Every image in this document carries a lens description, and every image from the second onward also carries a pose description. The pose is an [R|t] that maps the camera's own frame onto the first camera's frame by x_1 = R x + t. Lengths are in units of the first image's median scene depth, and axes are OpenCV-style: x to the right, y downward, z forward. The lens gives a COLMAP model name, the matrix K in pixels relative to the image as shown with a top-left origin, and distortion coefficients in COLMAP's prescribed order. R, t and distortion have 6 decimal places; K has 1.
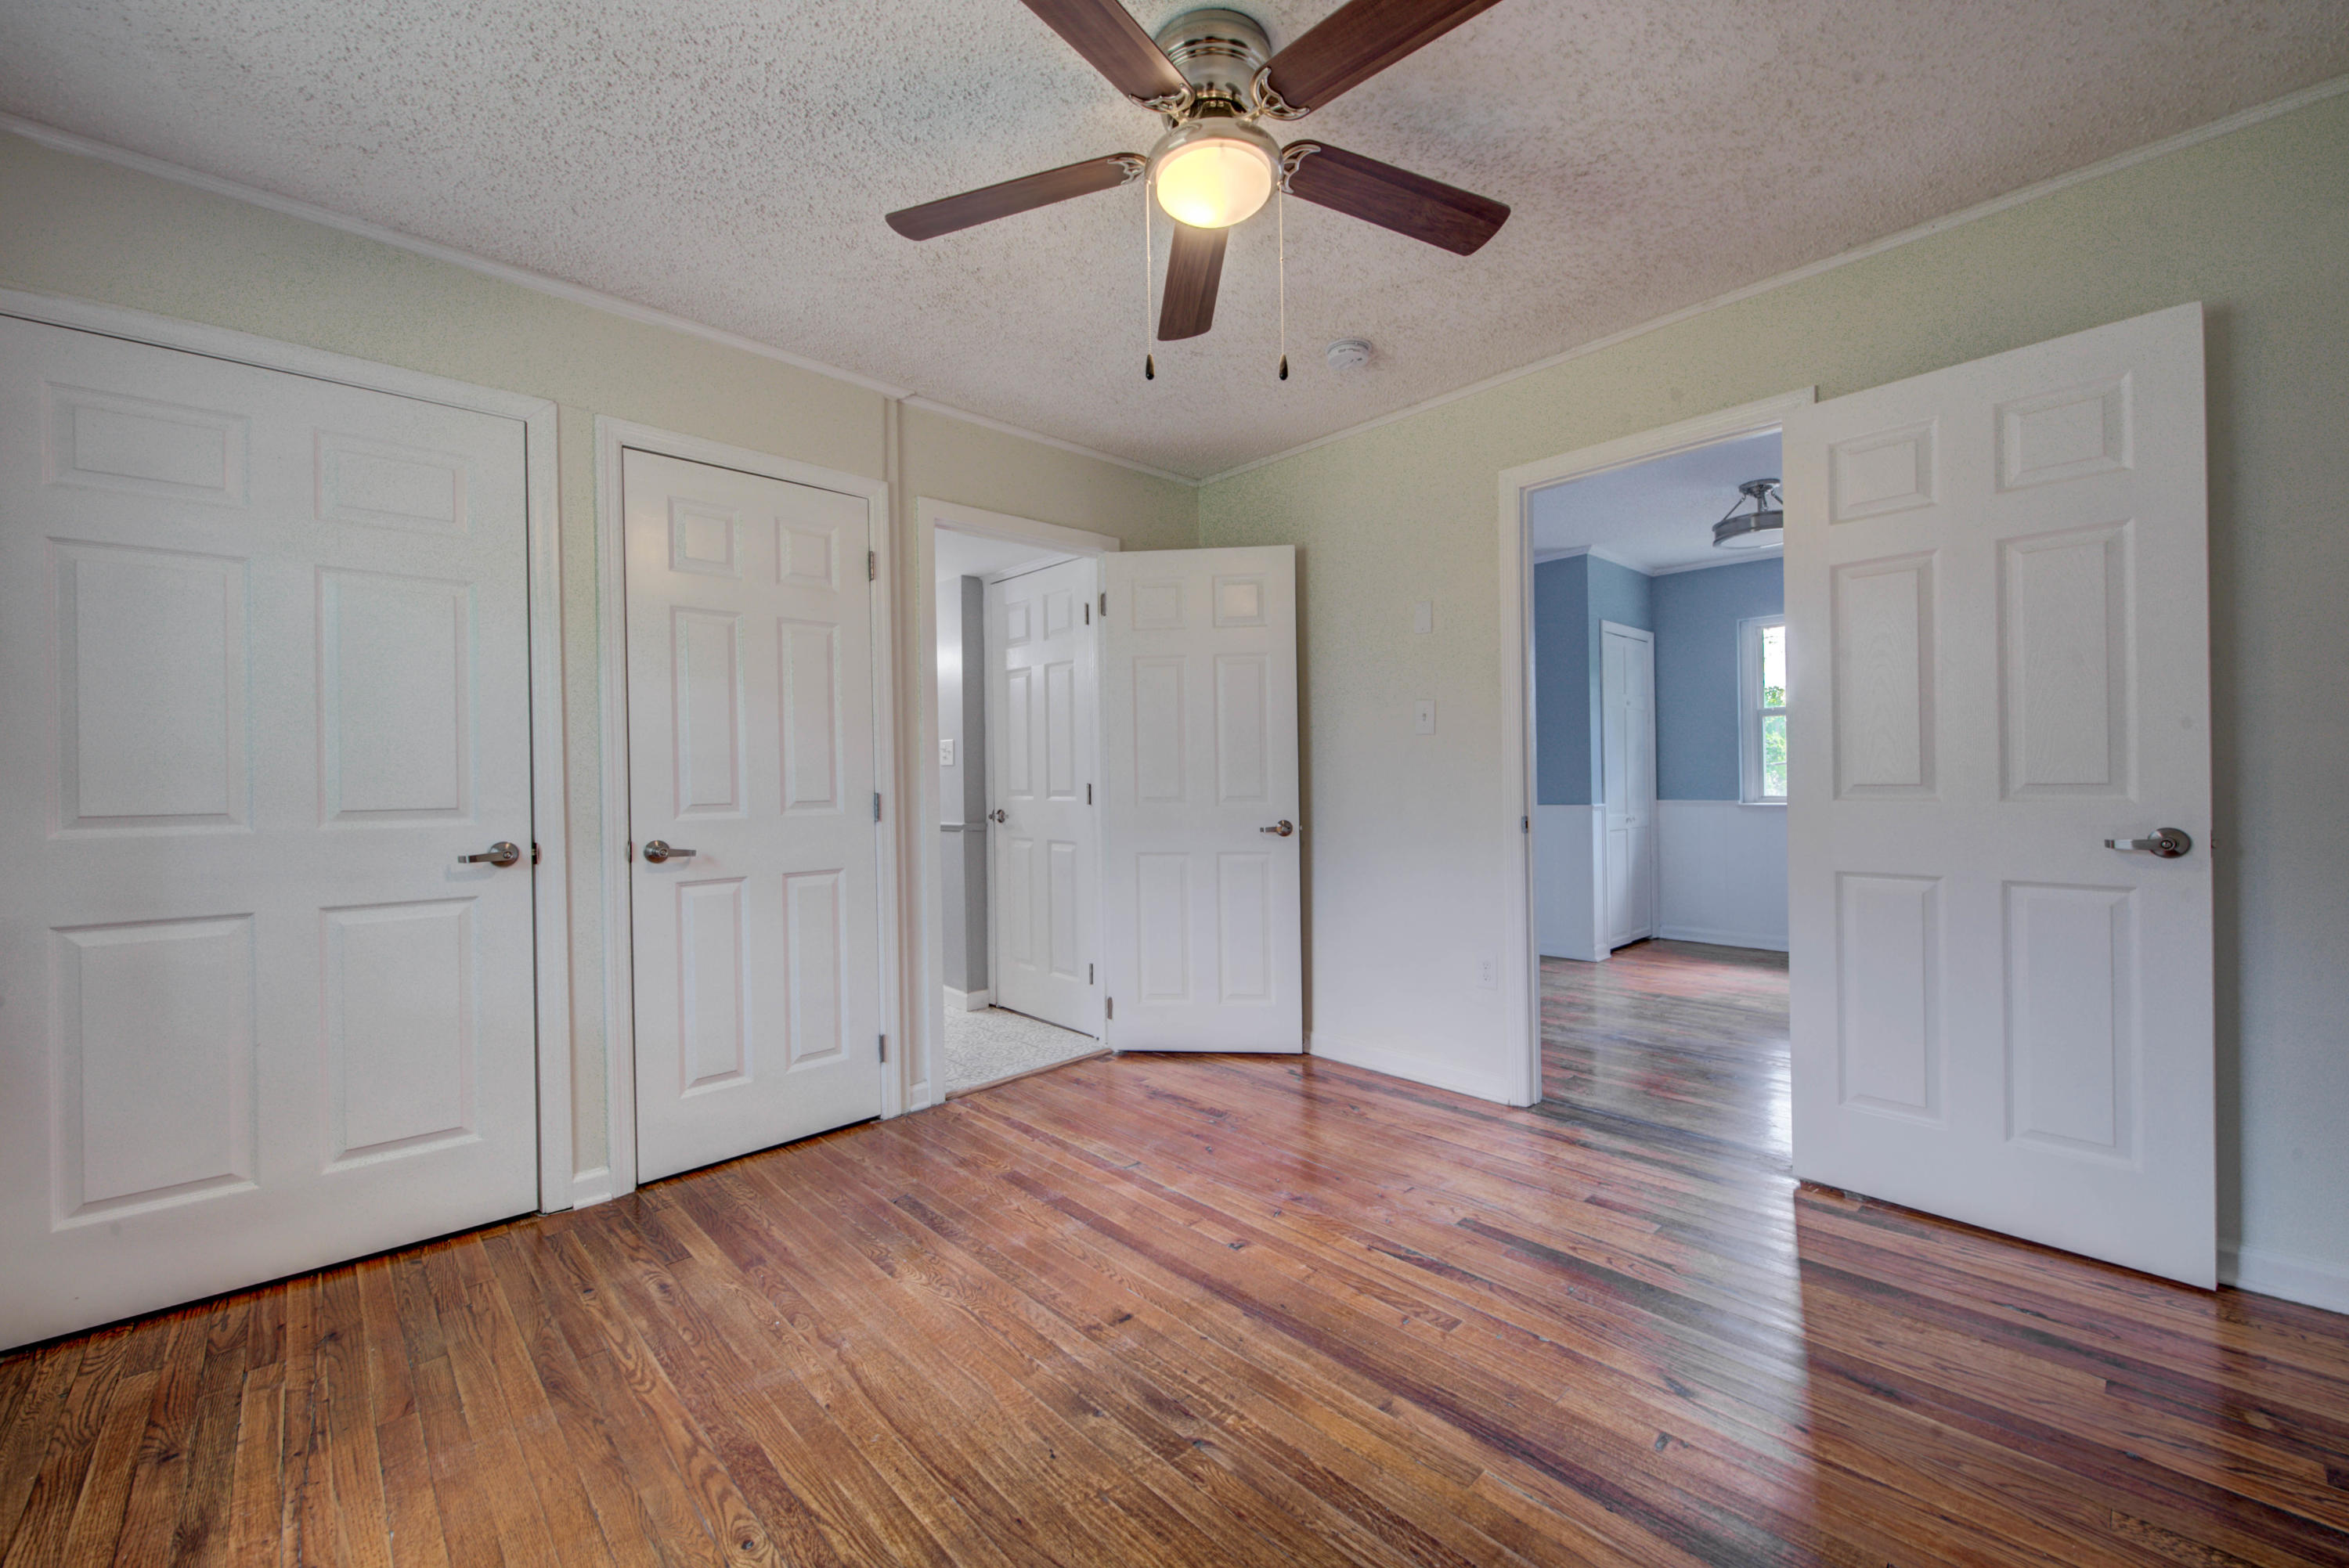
lens RADIAL K [[926.4, 0, 1173.2], [0, 926.4, 783.1], [0, 0, 1]] dist [-0.001818, -0.000231]
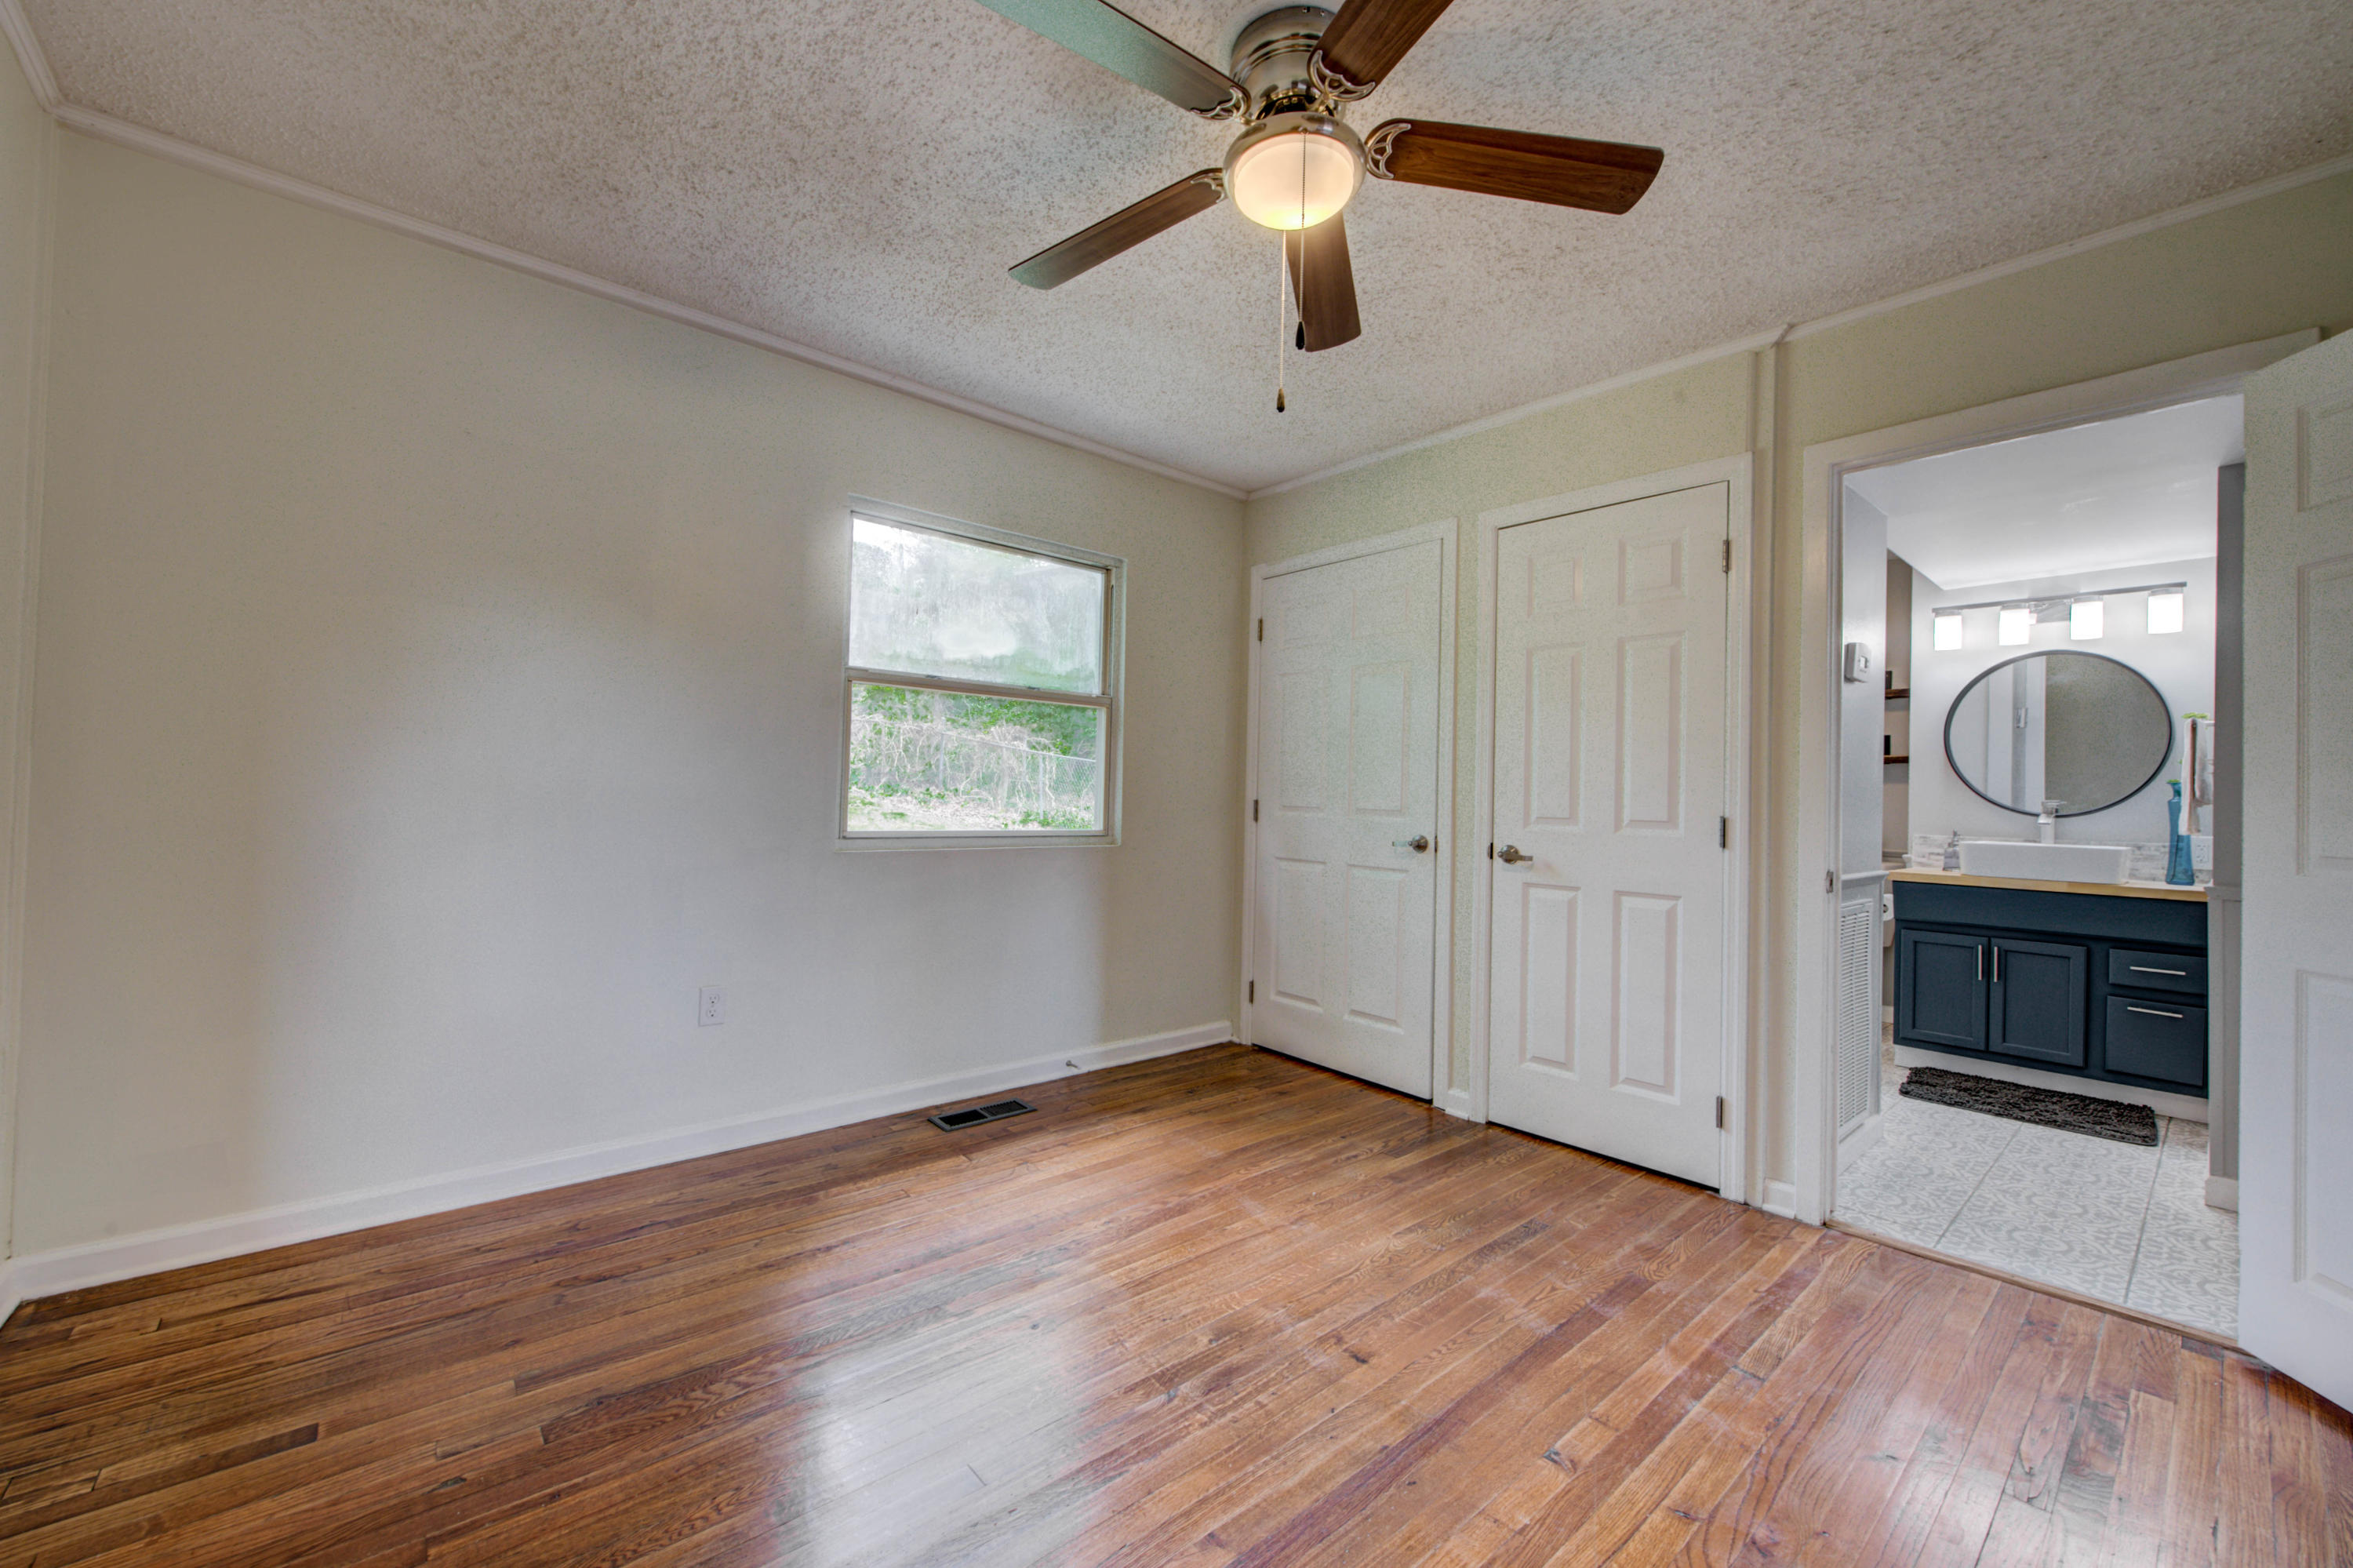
lens RADIAL K [[928.1, 0, 1175.6], [0, 928.1, 782.4], [0, 0, 1]] dist [-0.001818, -0.000231]
pose [[-0.047111, 0.002297, -0.998887, 0.730396], [-0.027181, 0.999624, 0.003580, -0.013217], [0.998520, 0.027319, -0.047031, 0.670719]]
